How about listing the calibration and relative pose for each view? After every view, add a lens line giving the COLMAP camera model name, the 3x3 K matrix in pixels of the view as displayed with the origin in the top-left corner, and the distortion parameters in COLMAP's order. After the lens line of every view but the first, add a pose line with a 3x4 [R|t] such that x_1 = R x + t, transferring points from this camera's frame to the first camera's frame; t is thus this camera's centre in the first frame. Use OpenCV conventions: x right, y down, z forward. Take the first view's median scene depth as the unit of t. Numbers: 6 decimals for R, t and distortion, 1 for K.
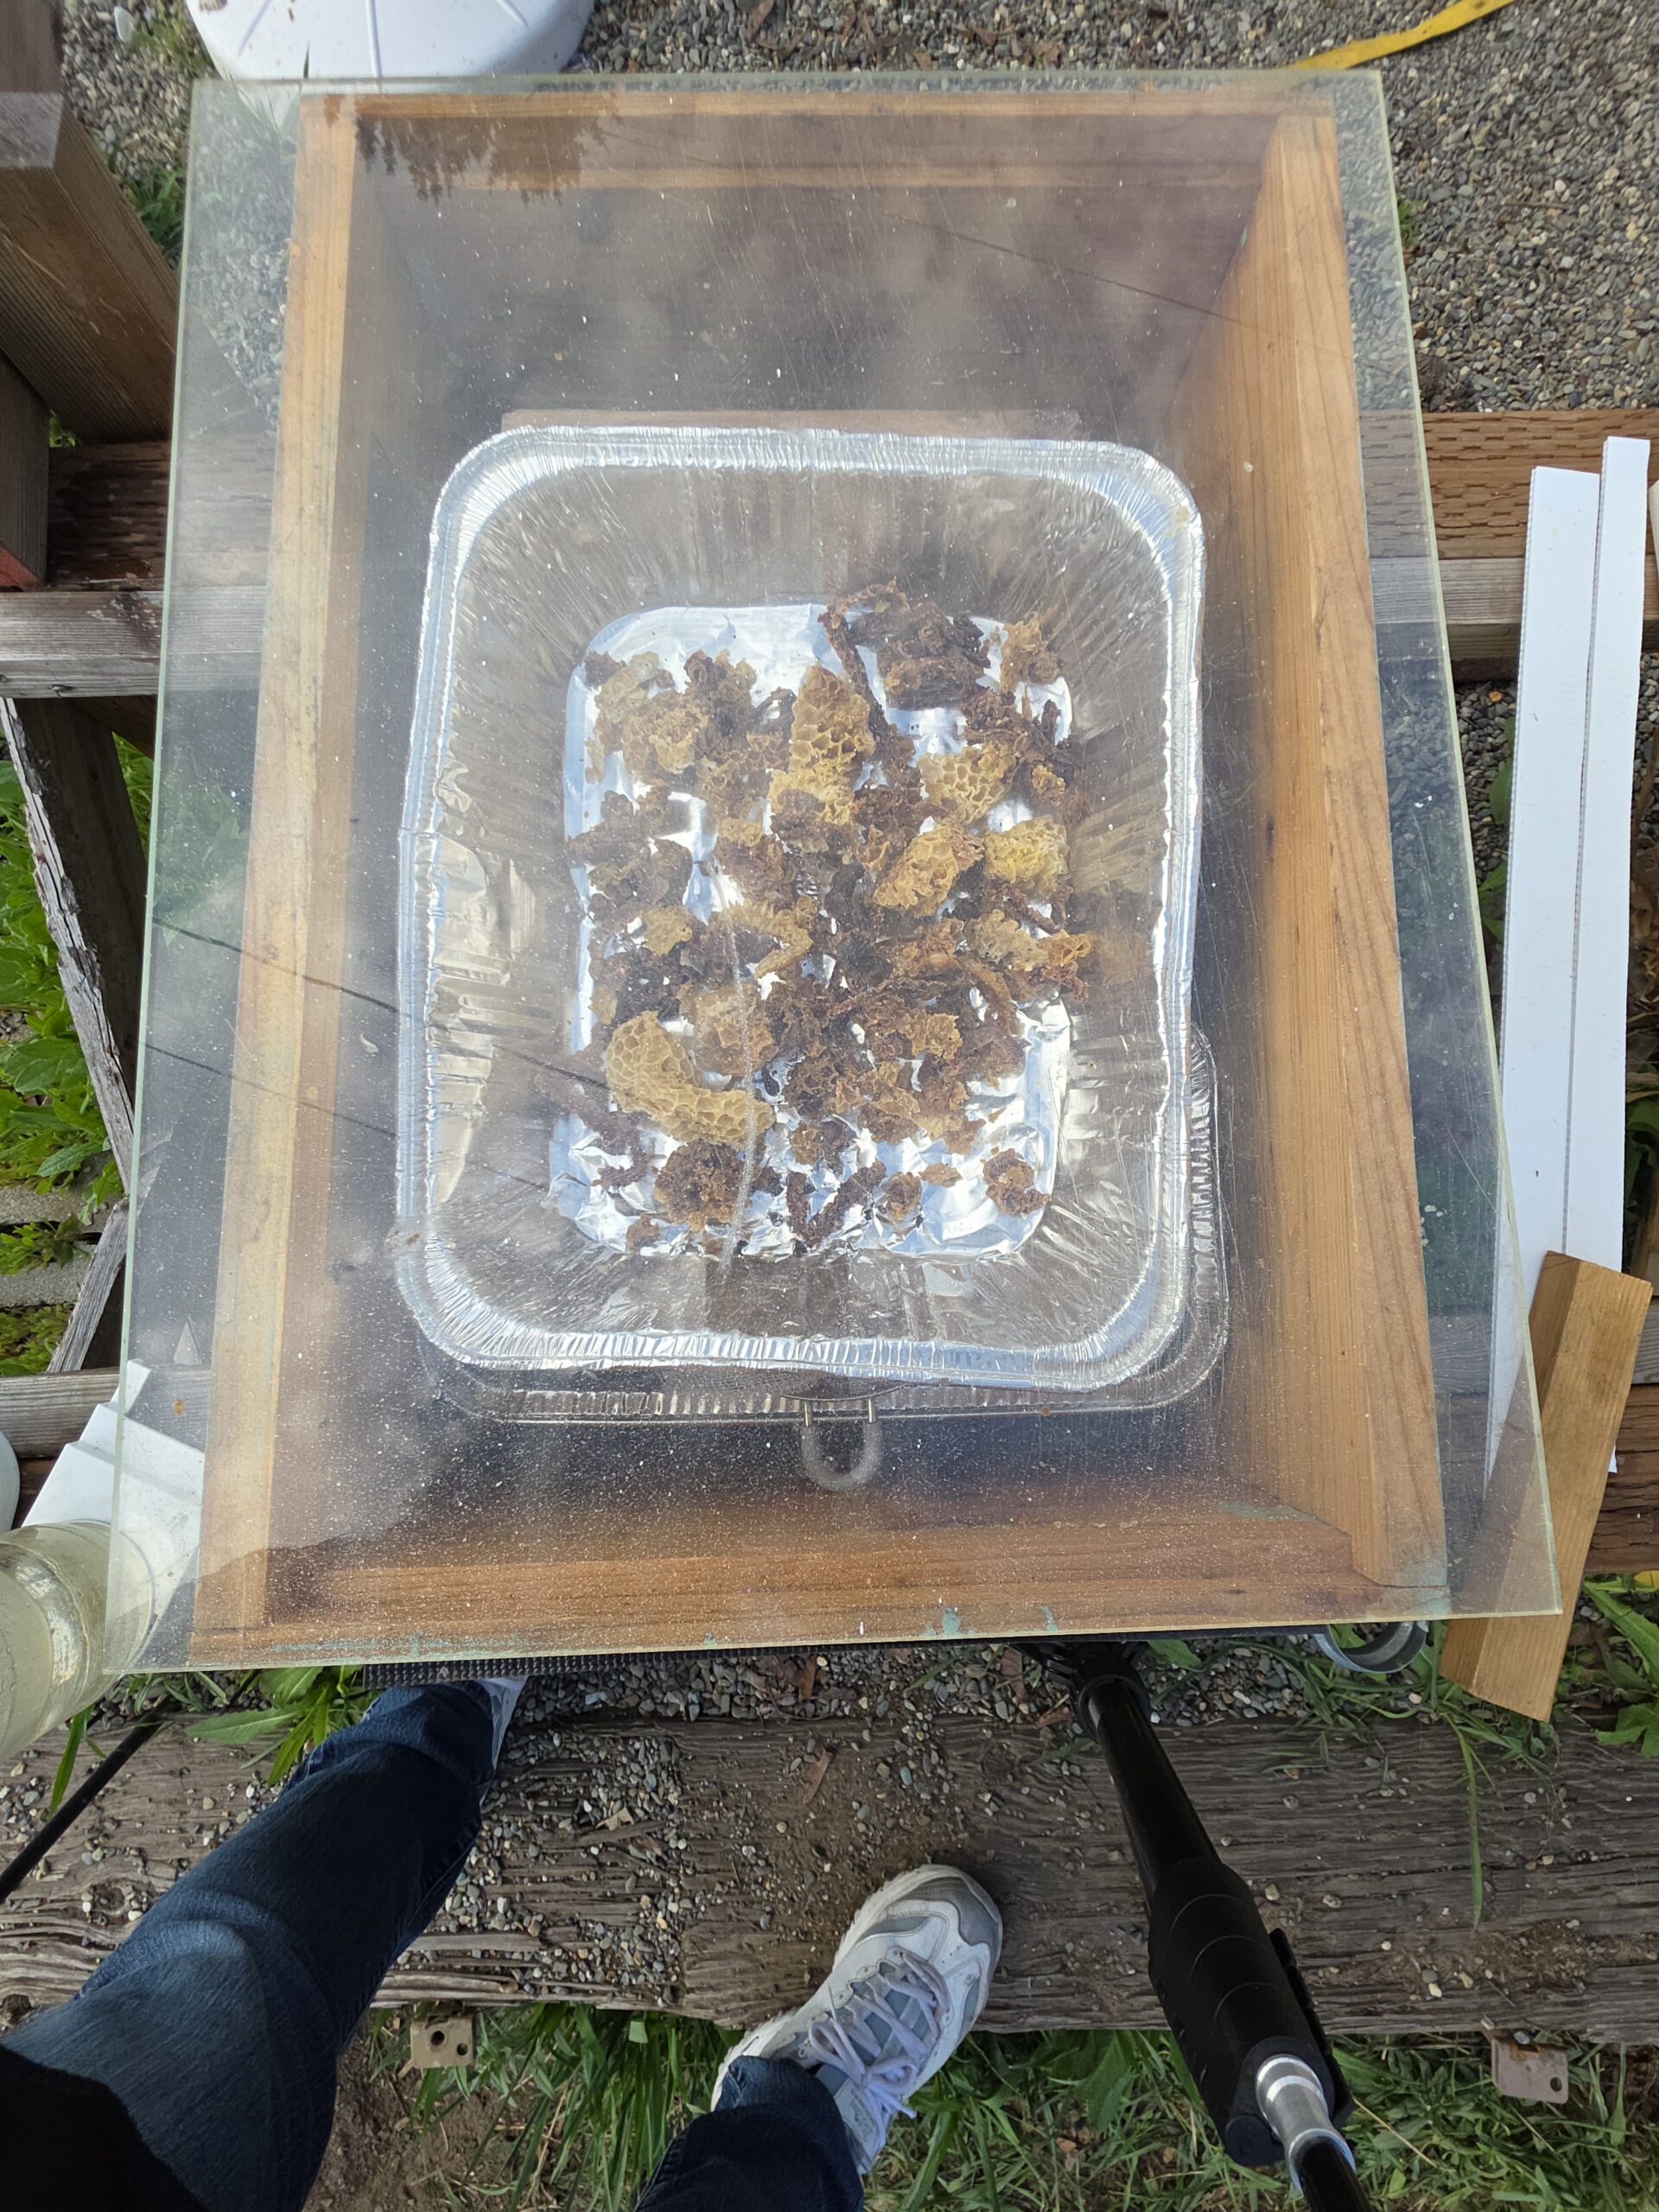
lens RADIAL K [[1059.6, 0, 827.5], [0, 1059.6, 1116.1], [0, 0, 1]] dist [-0.000789, 0.000309]
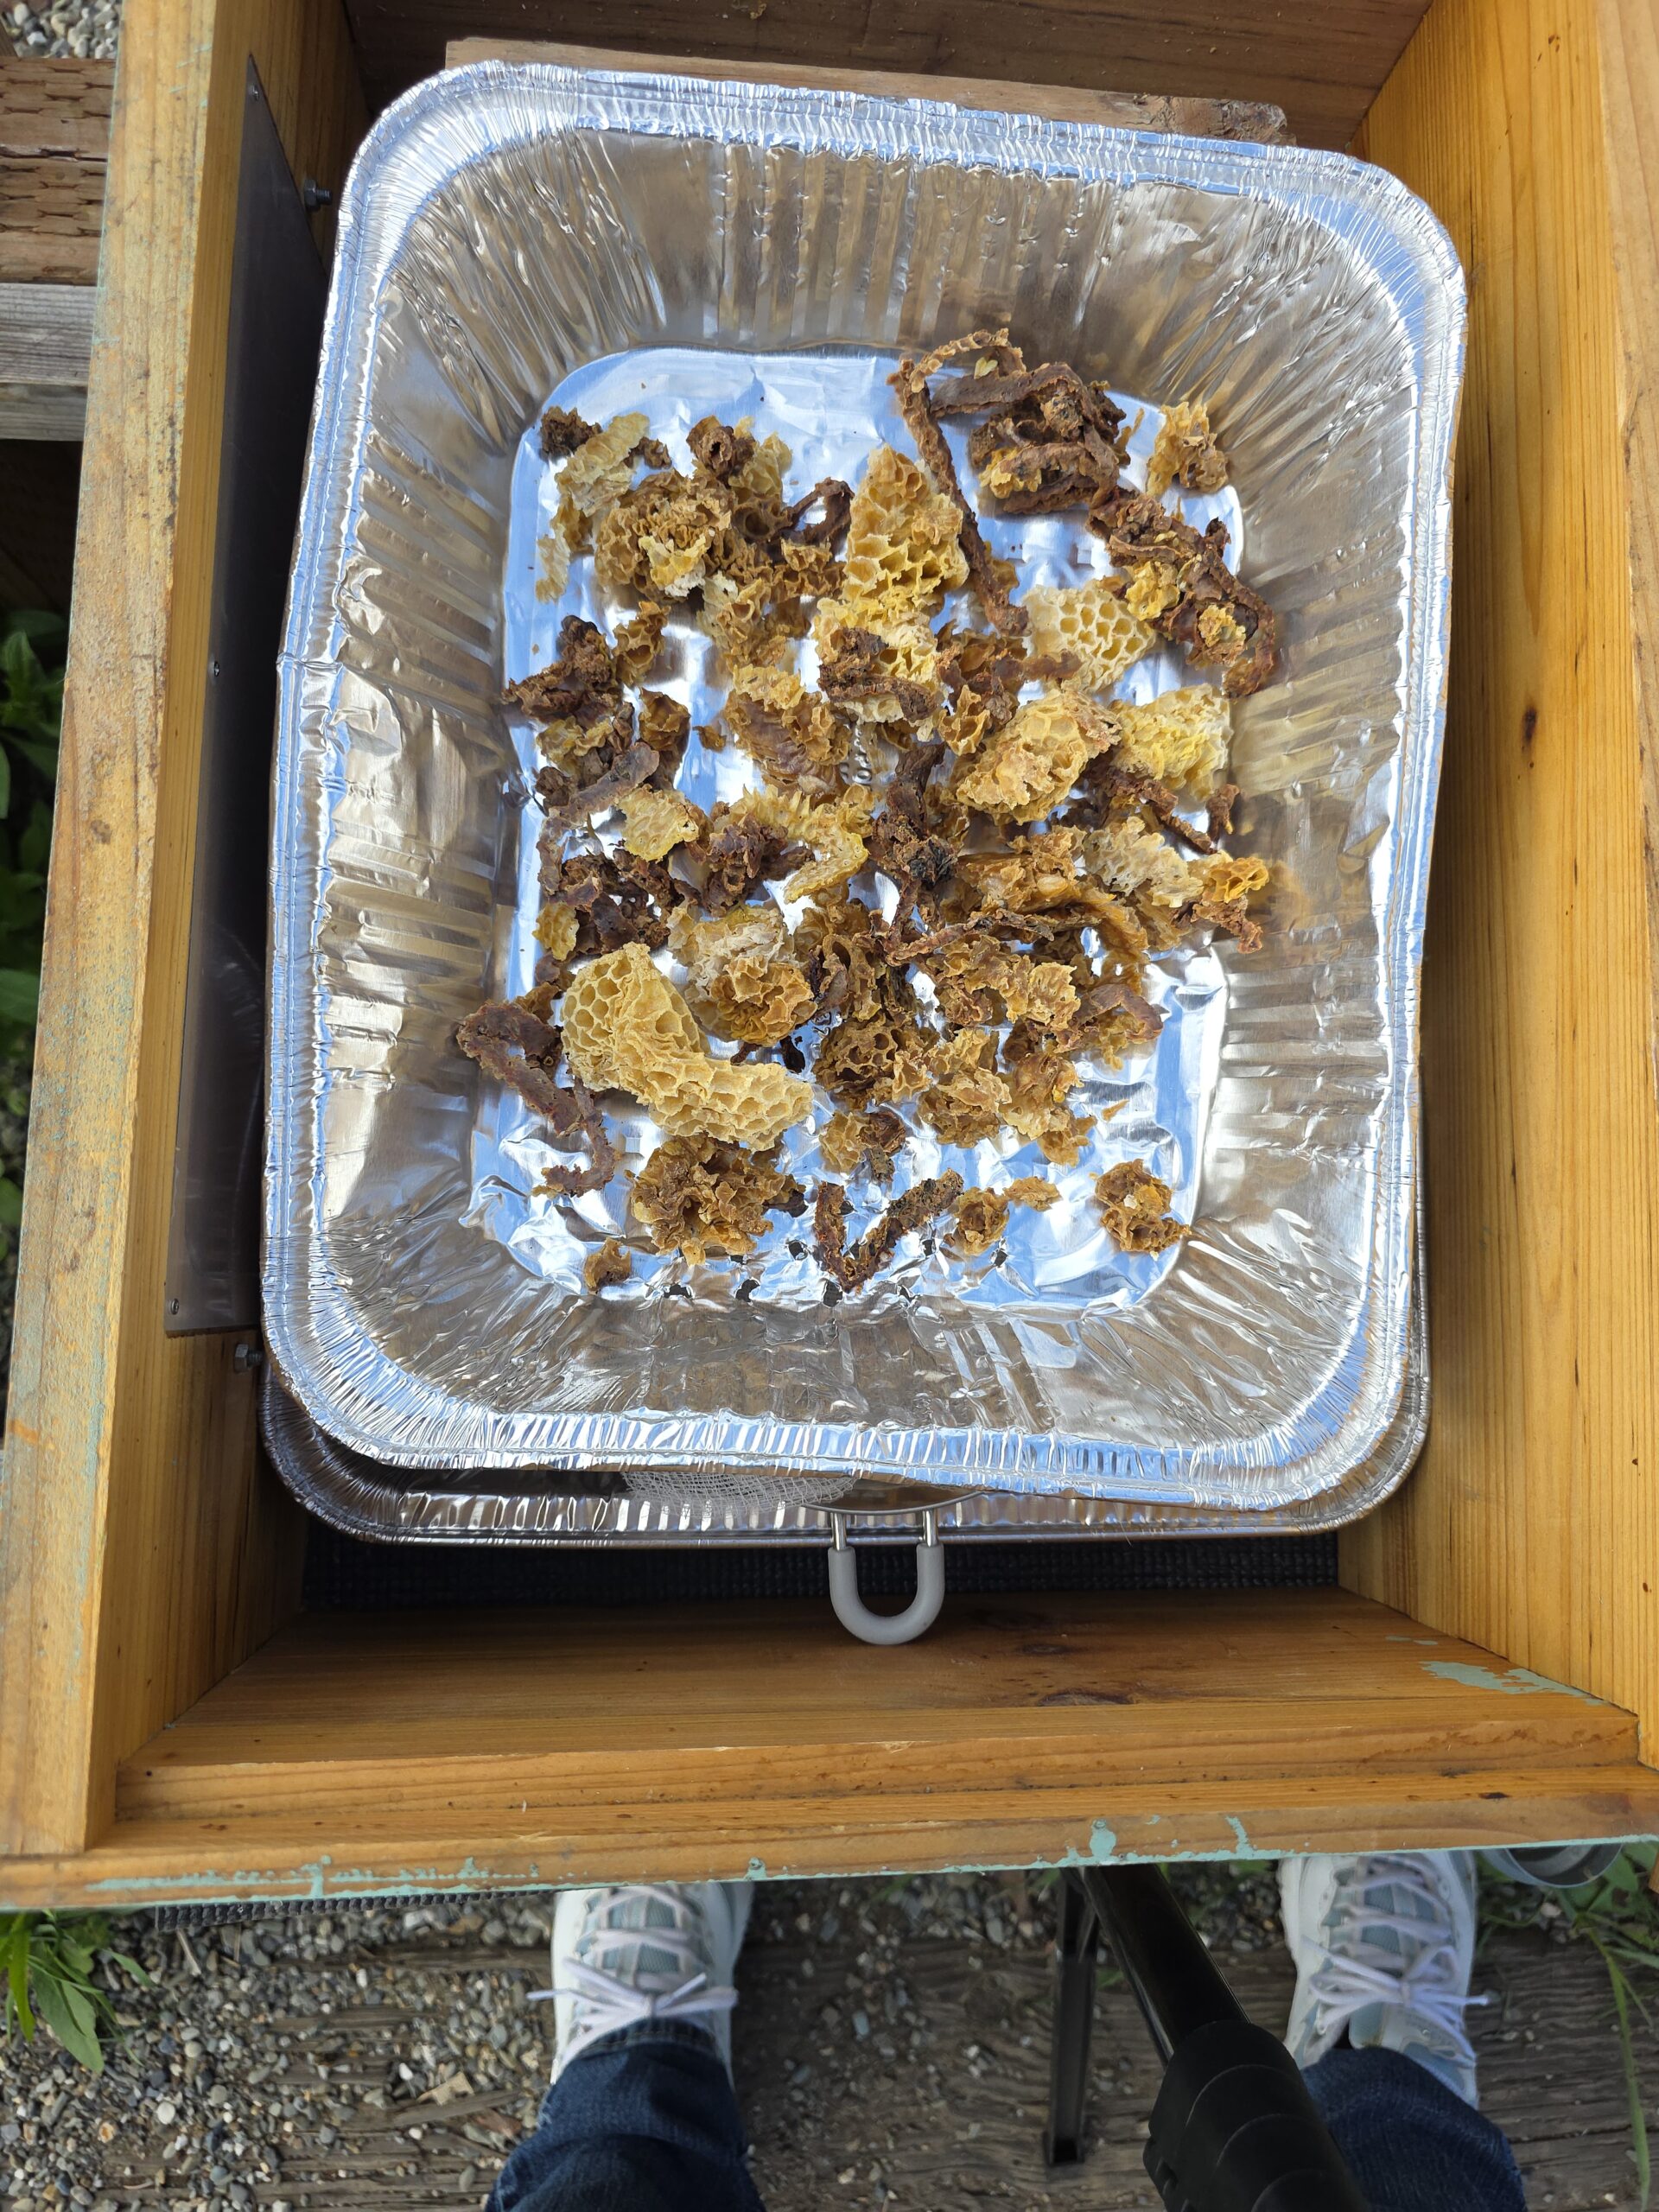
lens RADIAL K [[1482.1, 0, 828.2], [0, 1482.1, 1121.8], [0, 0, 1]] dist [0.009450, -0.020606]
pose [[0.996887, 0.030434, 0.072729, -0.106436], [-0.031652, 0.999377, 0.015645, -0.002755], [-0.072208, -0.017898, 0.997229, 0.035993]]
